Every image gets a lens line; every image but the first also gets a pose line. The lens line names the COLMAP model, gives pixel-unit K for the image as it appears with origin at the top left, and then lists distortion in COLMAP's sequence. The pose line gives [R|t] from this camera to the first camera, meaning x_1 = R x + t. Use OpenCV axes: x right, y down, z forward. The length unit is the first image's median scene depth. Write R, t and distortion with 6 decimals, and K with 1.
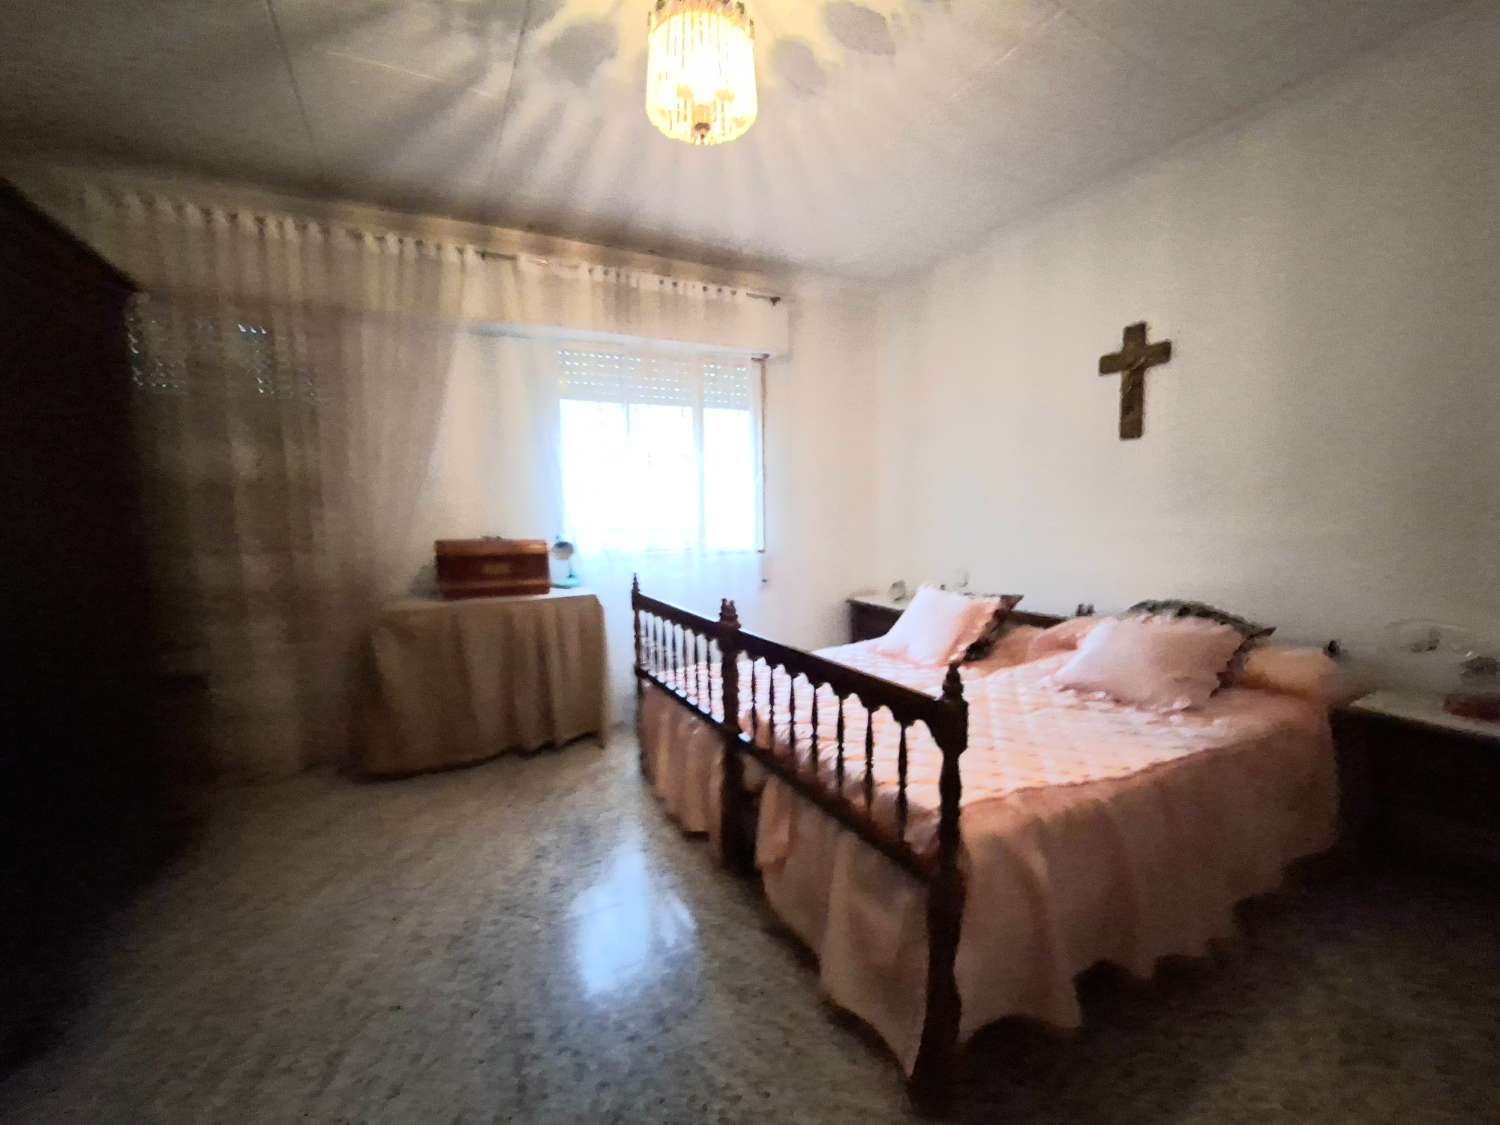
lens RADIAL K [[590.4, 0, 763.8], [0, 590.4, 567.1], [0, 0, 1]] dist [-0.002880, -0.000767]
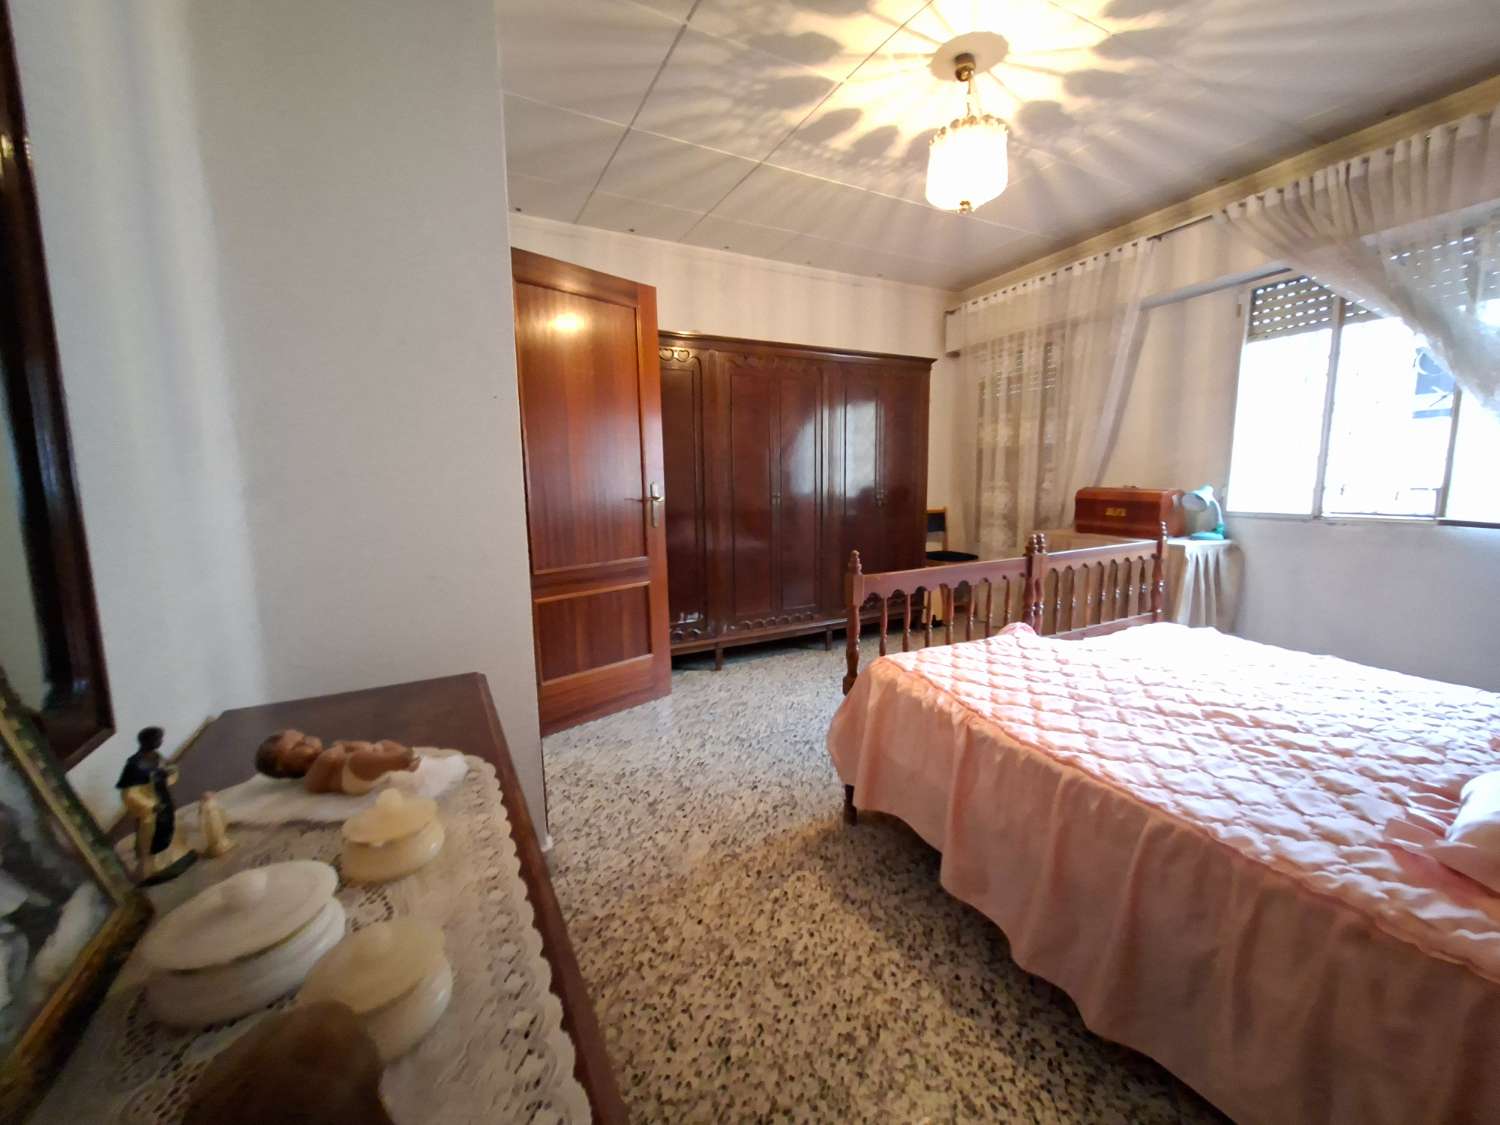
lens RADIAL K [[590.4, 0, 752.7], [0, 590.4, 558.8], [0, 0, 1]] dist [-0.002880, -0.000767]
pose [[-0.017221, 0.147400, -0.988927, 0.755094], [-0.084755, 0.985299, 0.148336, -0.019143], [0.996253, 0.086371, -0.004475, 0.274889]]
